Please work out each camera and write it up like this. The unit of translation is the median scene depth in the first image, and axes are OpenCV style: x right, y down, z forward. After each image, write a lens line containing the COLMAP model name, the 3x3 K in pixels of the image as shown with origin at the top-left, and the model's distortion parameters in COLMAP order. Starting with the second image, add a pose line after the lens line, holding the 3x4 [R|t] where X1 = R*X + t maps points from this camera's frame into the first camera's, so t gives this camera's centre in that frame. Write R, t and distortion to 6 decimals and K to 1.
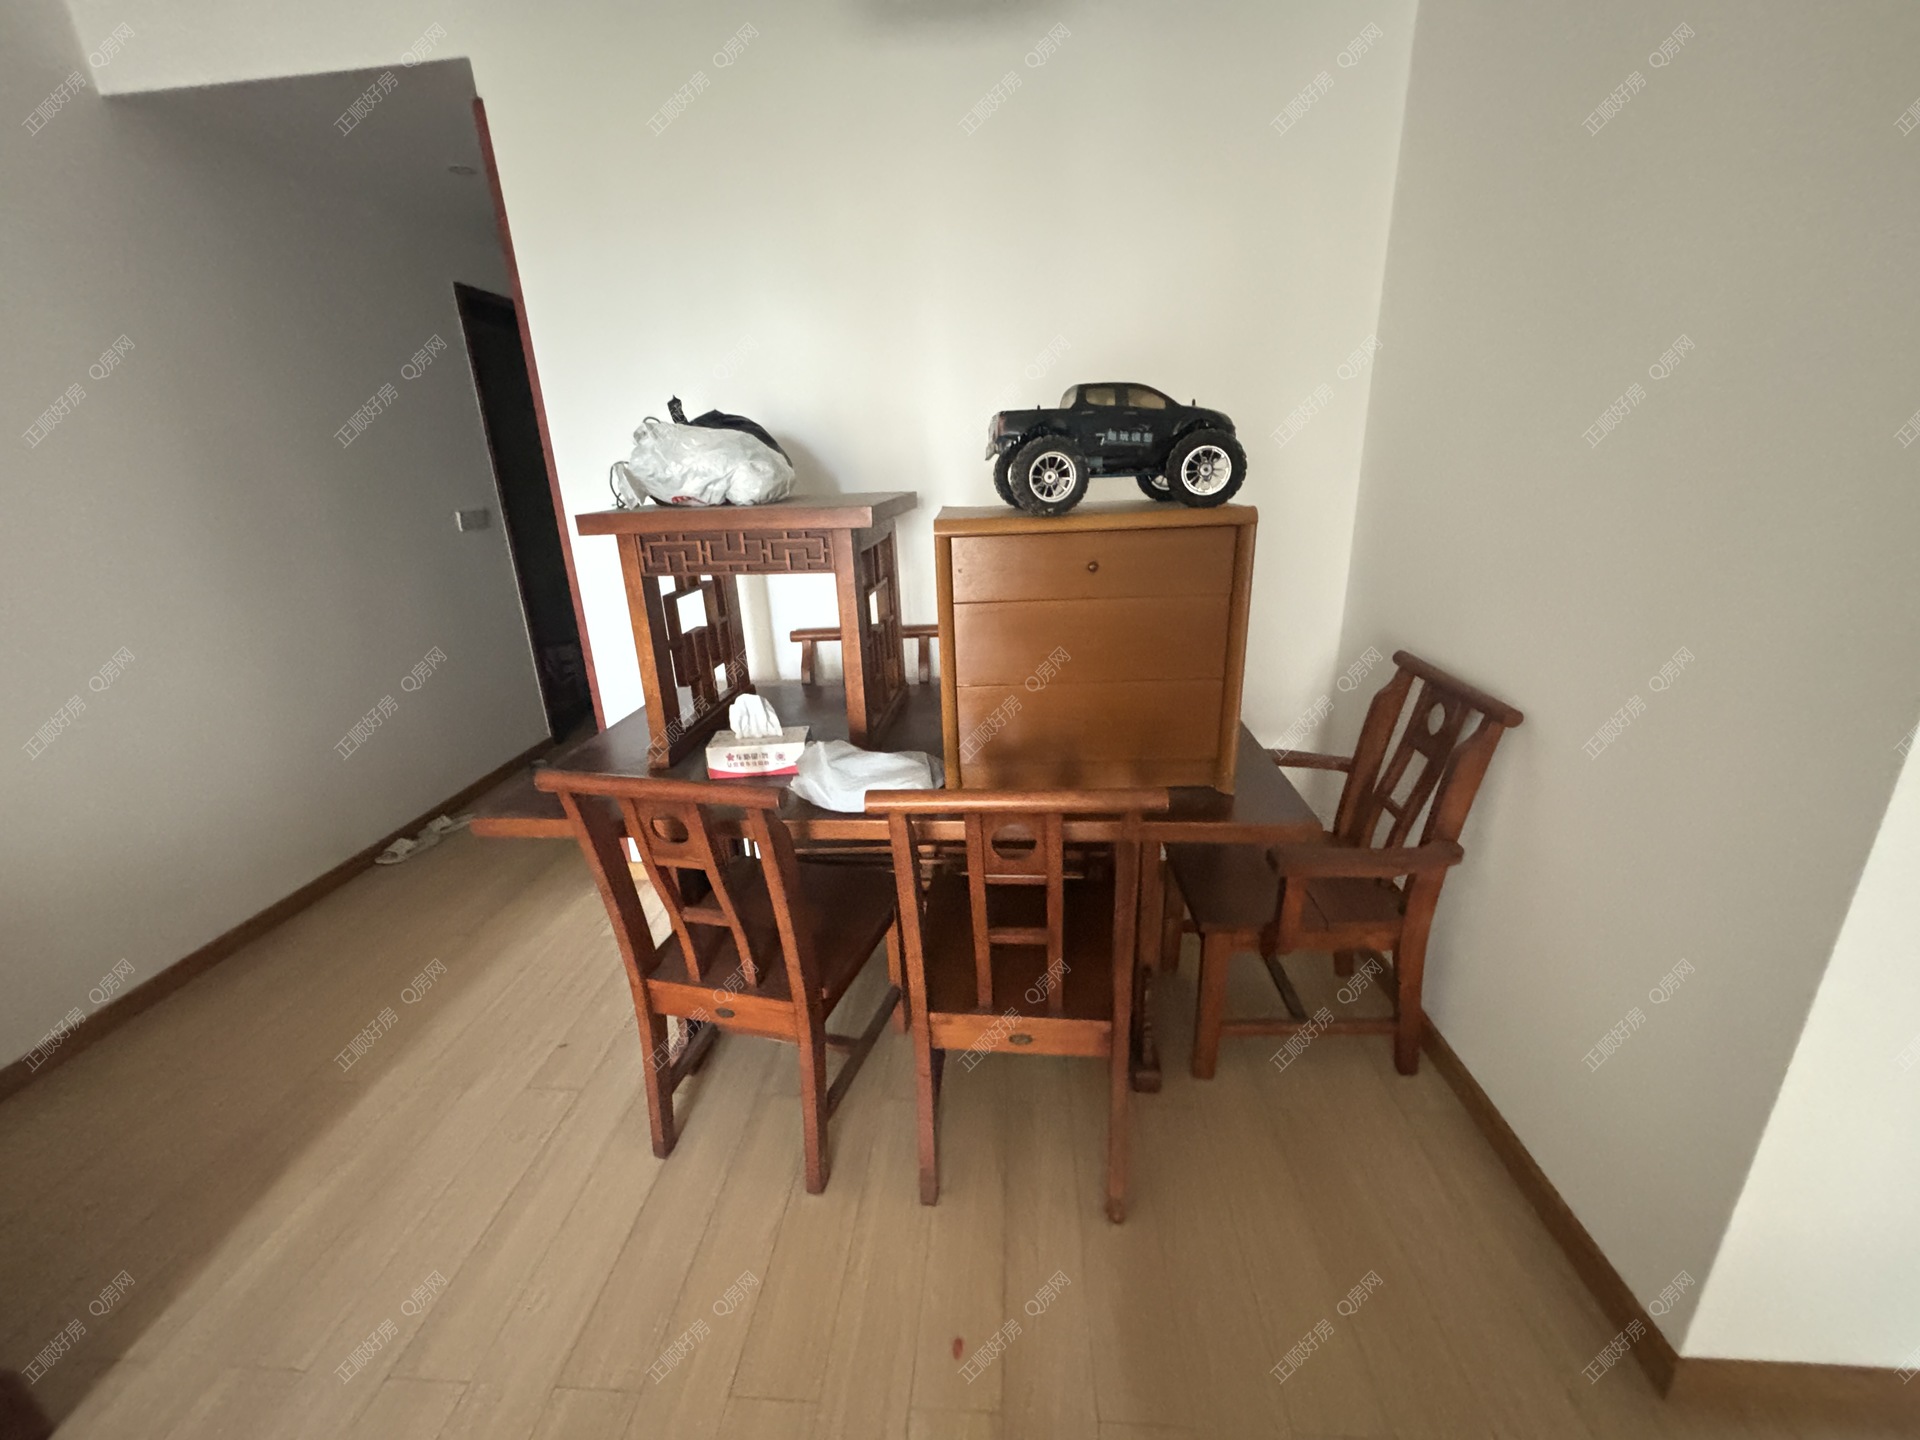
lens RADIAL K [[773.0, 0, 960.0], [0, 773.0, 720.0], [0, 0, 1]] dist [0.001211, 0.000497]
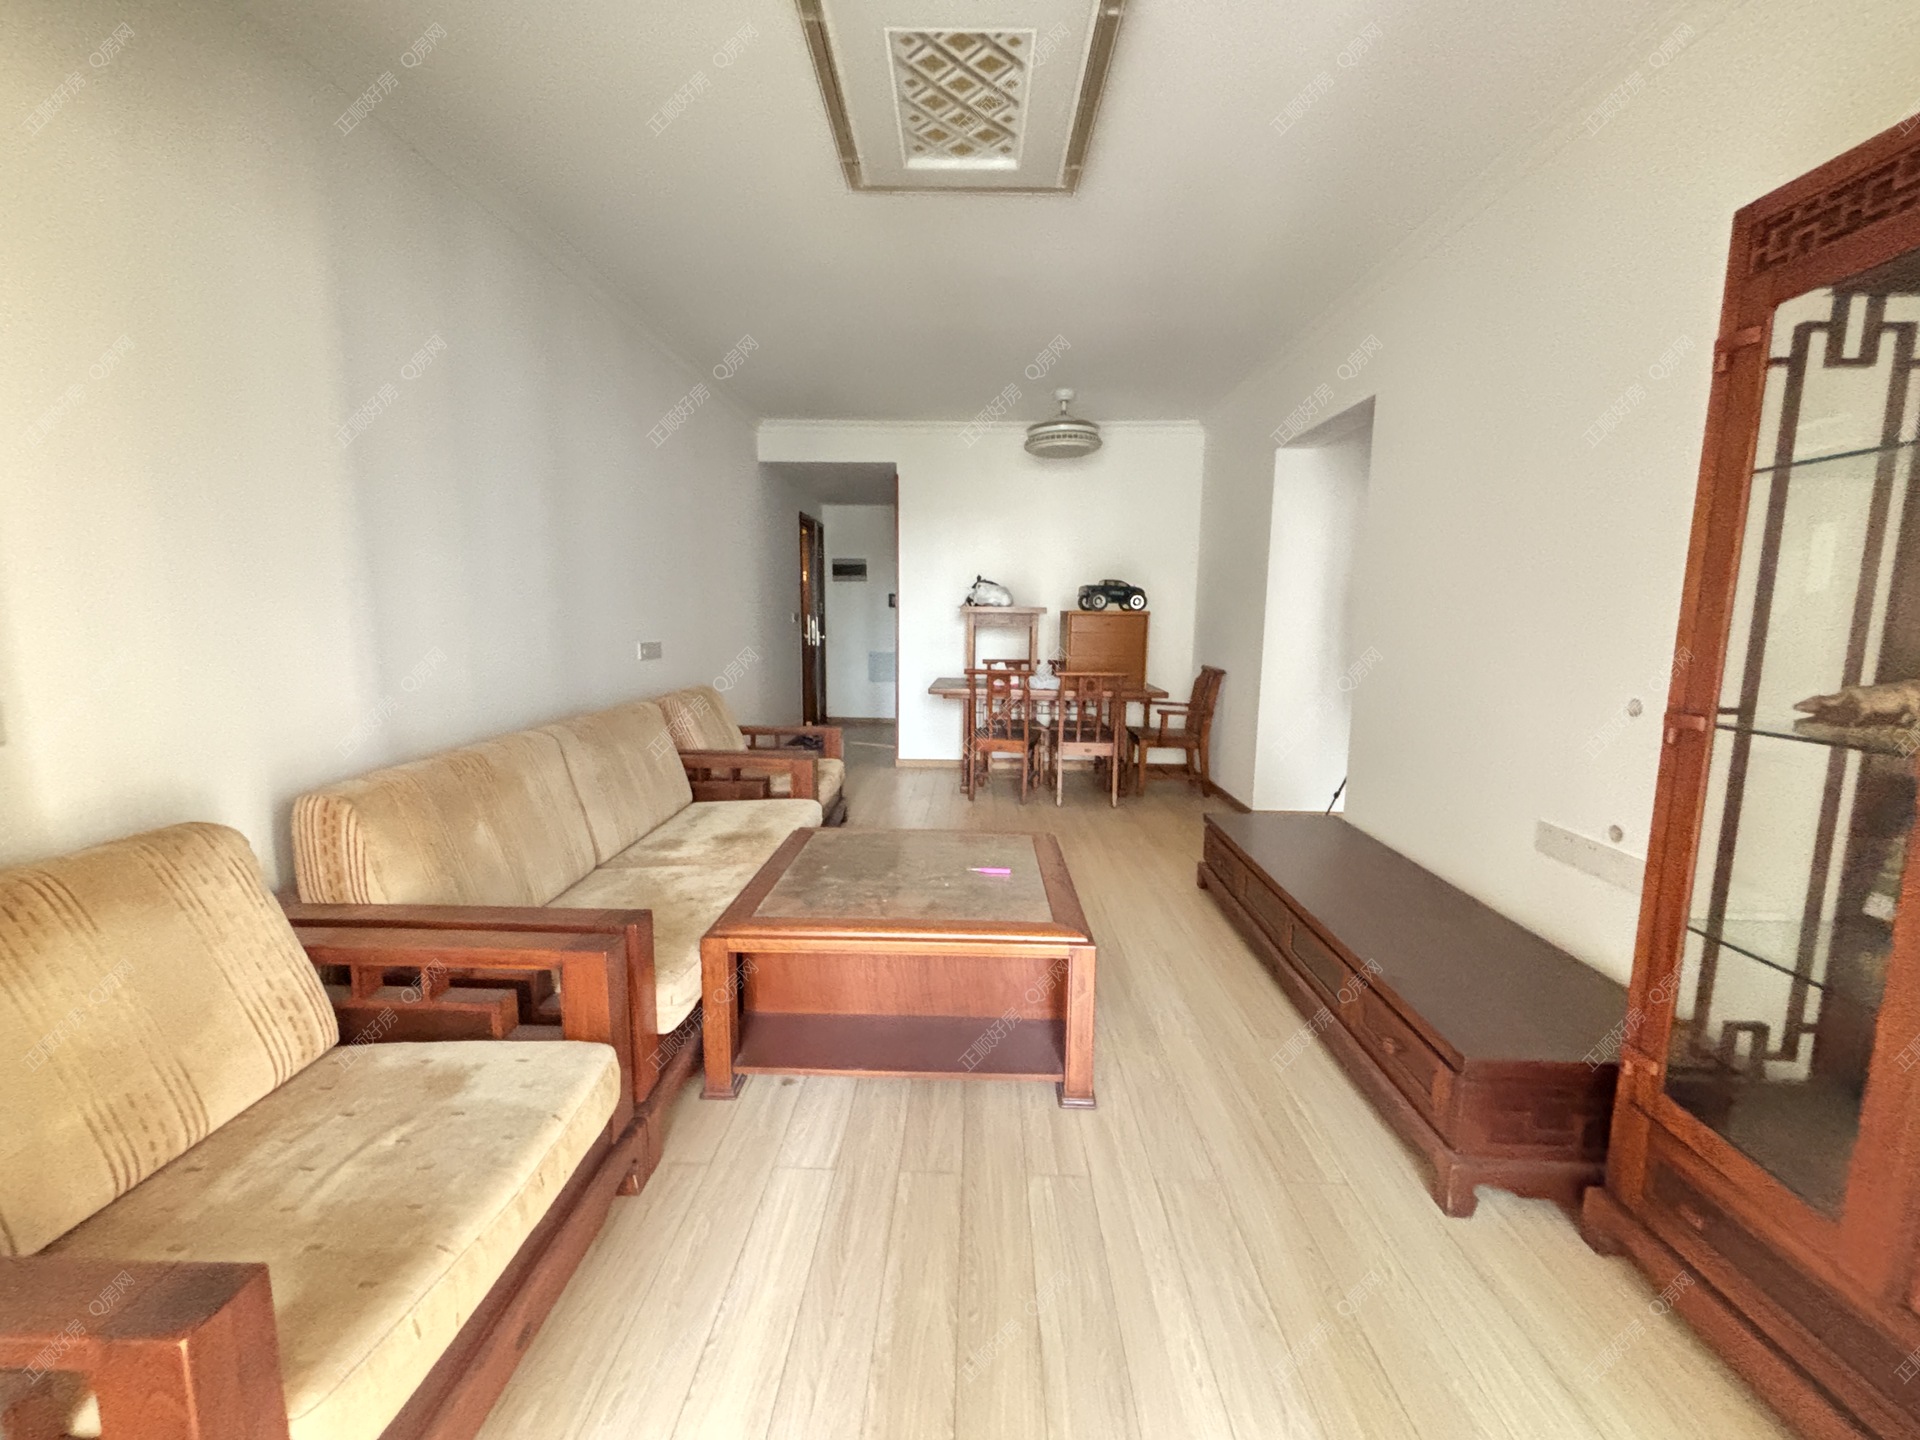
lens RADIAL K [[773.0, 0, 960.0], [0, 773.0, 720.0], [0, 0, 1]] dist [0.001211, 0.000497]
pose [[0.998046, 0.039006, 0.048822, -0.596097], [-0.029502, 0.982829, -0.182142, 0.800709], [-0.055088, 0.180346, 0.982059, -2.146548]]
